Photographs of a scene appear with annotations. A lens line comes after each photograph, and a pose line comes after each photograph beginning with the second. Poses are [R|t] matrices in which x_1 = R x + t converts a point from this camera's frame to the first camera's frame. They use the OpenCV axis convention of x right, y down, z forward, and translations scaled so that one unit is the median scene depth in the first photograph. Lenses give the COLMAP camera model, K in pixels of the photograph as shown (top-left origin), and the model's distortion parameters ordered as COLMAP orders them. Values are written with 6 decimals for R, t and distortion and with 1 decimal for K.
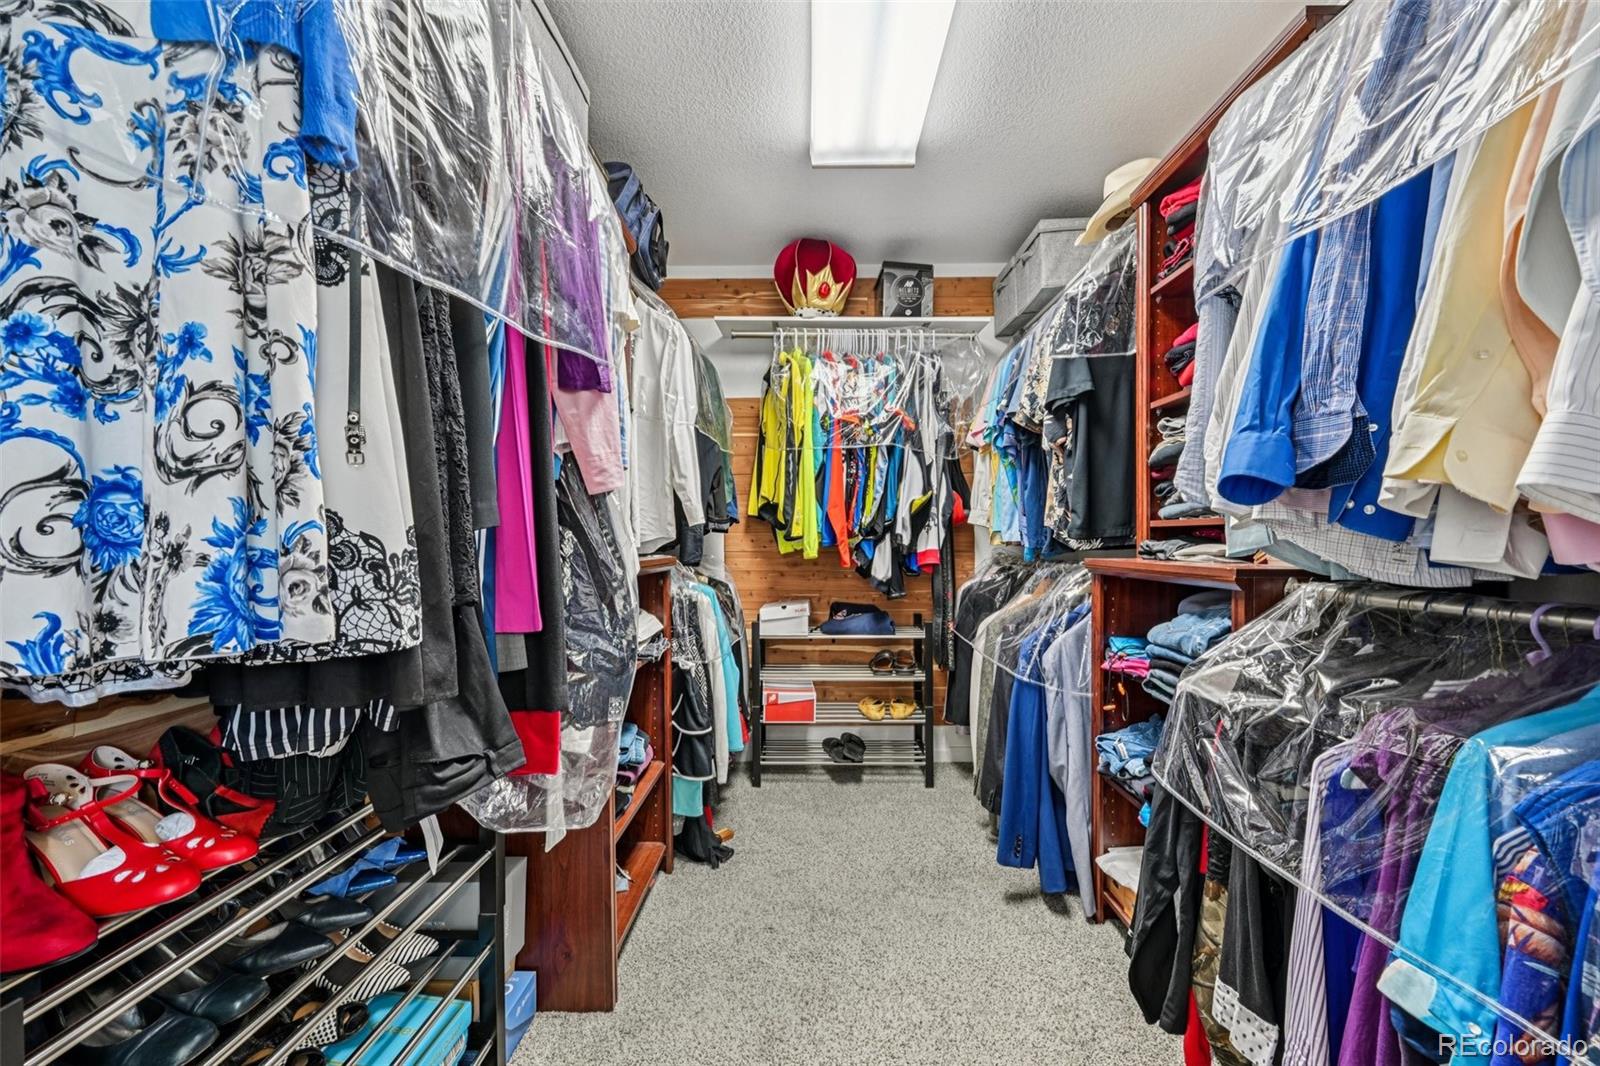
lens RADIAL K [[626.3, 0, 803.9], [0, 626.3, 535.6], [0, 0, 1]] dist [-0.003867, -0.000183]
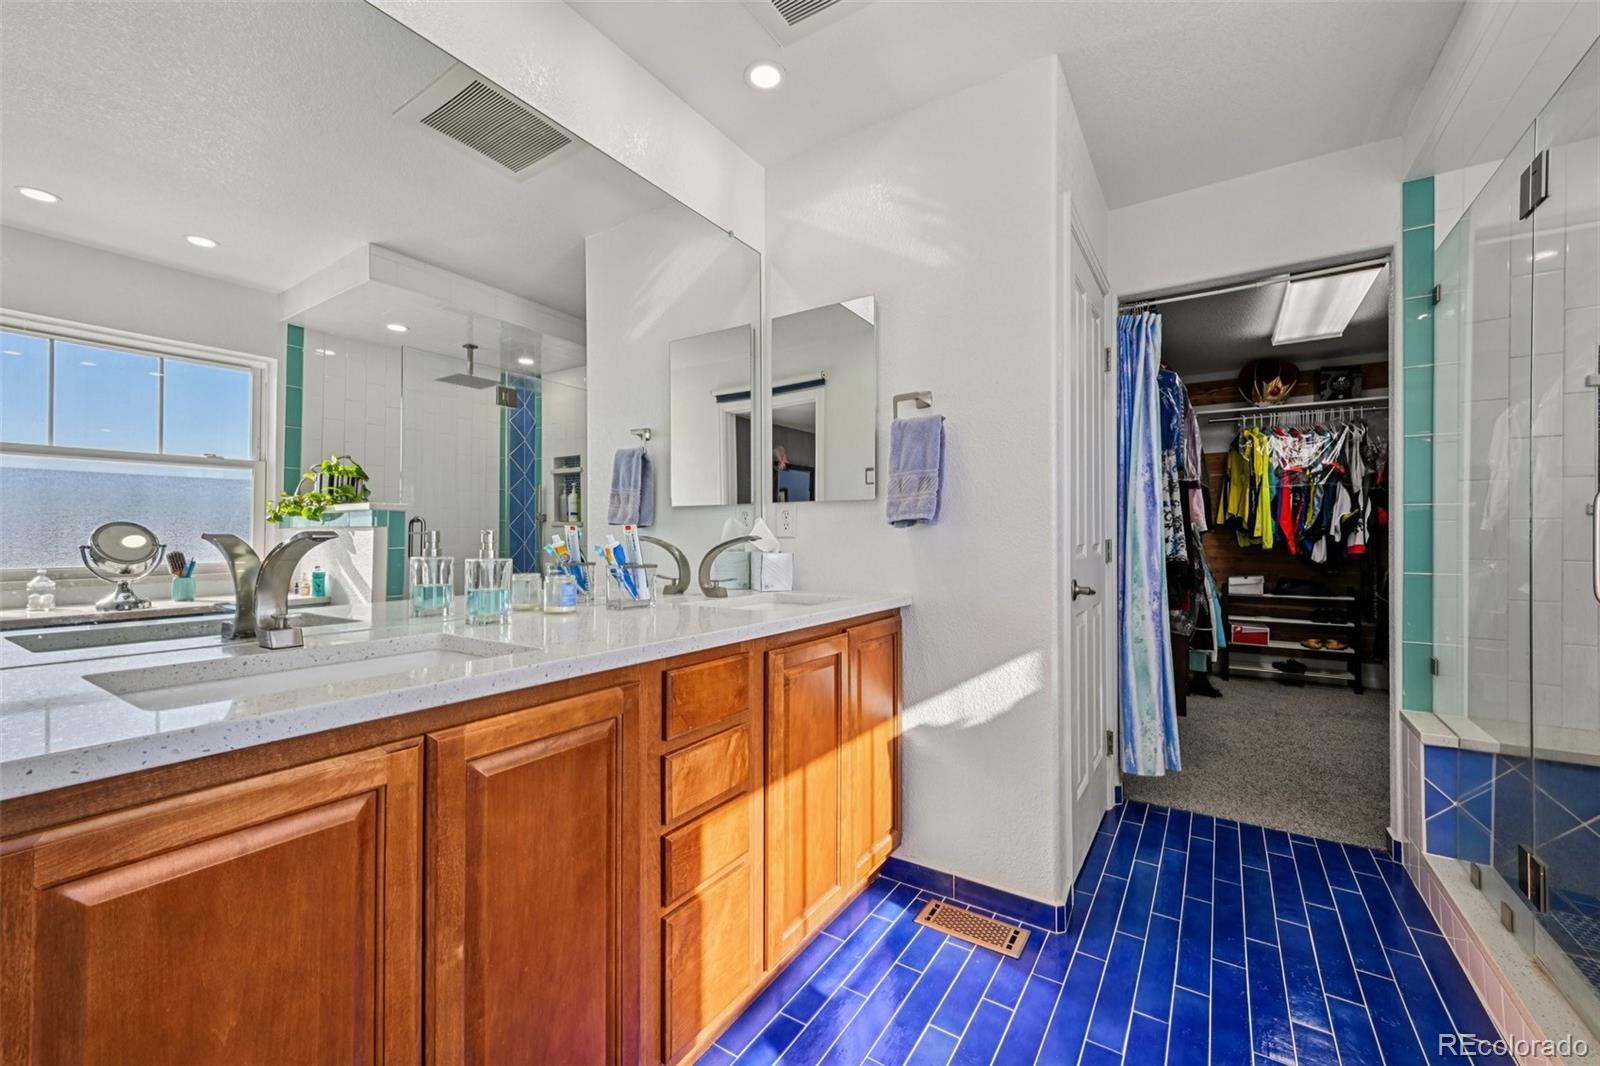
lens RADIAL K [[626.3, 0, 789.6], [0, 626.3, 537.4], [0, 0, 1]] dist [-0.003867, -0.000183]
pose [[0.833298, 0.001600, -0.552821, -0.134181], [-0.000349, 0.999997, 0.002368, -0.000156], [0.552823, -0.001780, 0.833297, -1.190037]]
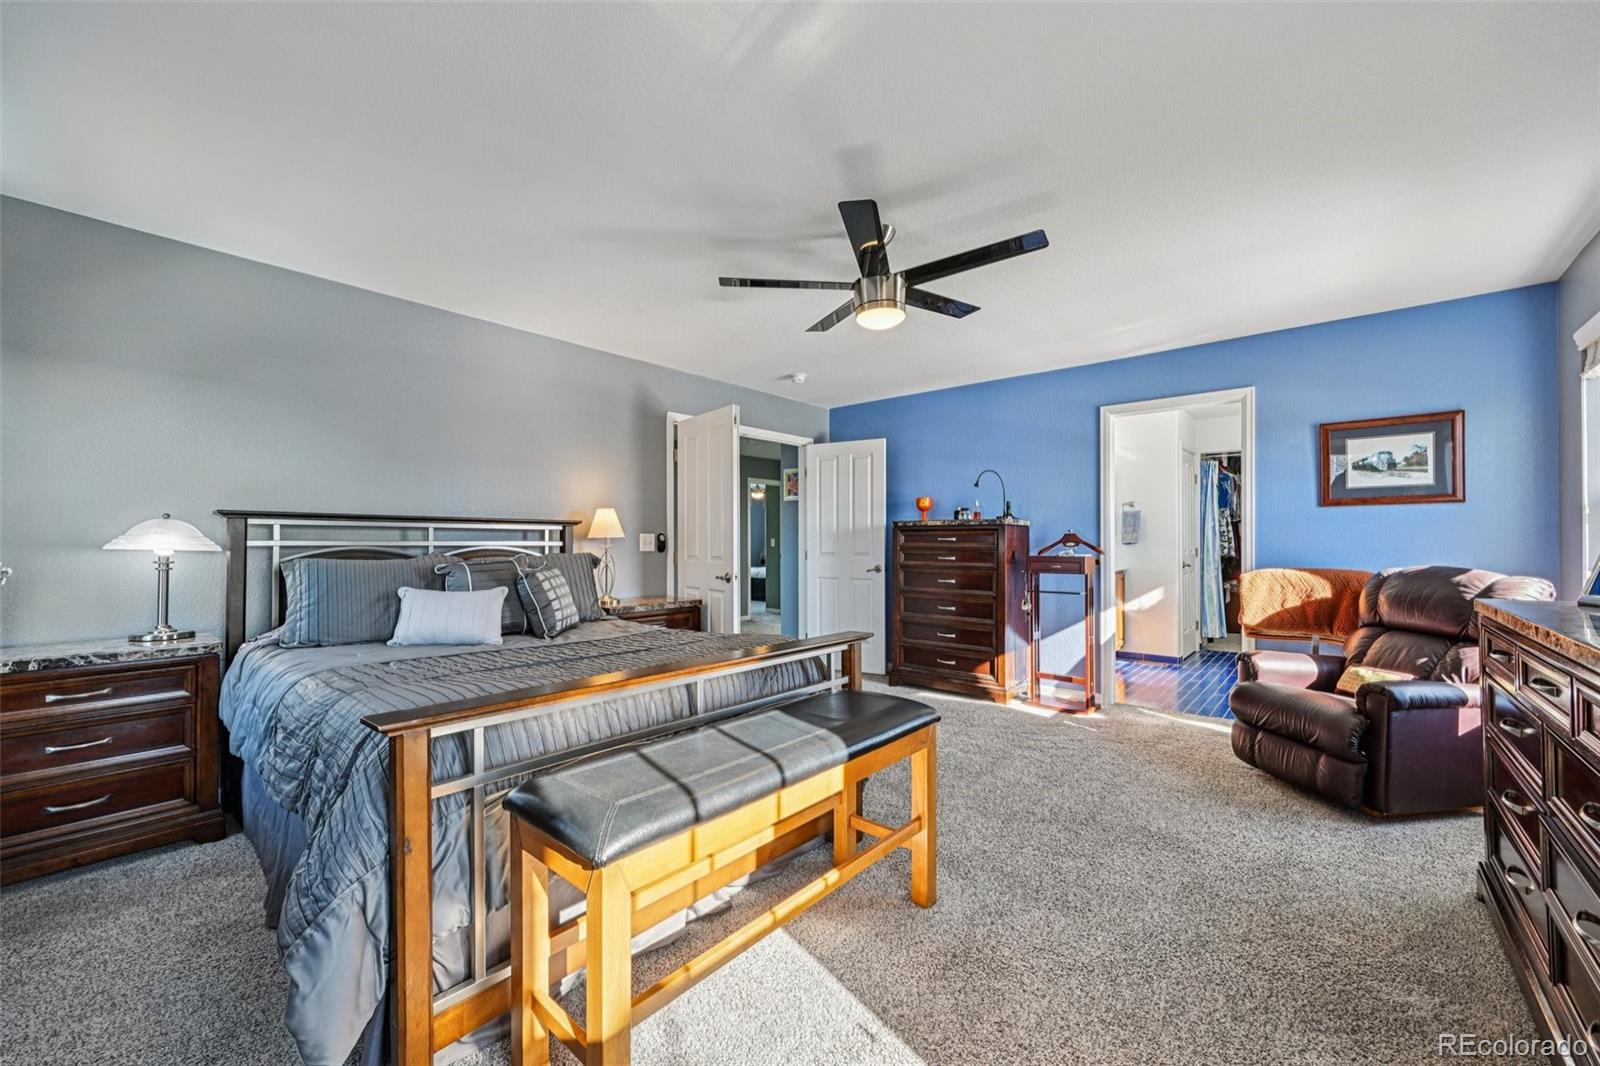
lens RADIAL K [[626.3, 0, 793.2], [0, 626.3, 535.9], [0, 0, 1]] dist [-0.003867, -0.000183]
pose [[0.759641, -0.001965, -0.650339, 0.371107], [0.001860, 0.999998, -0.000848, -0.079351], [0.650340, -0.000566, 0.759643, -4.610601]]
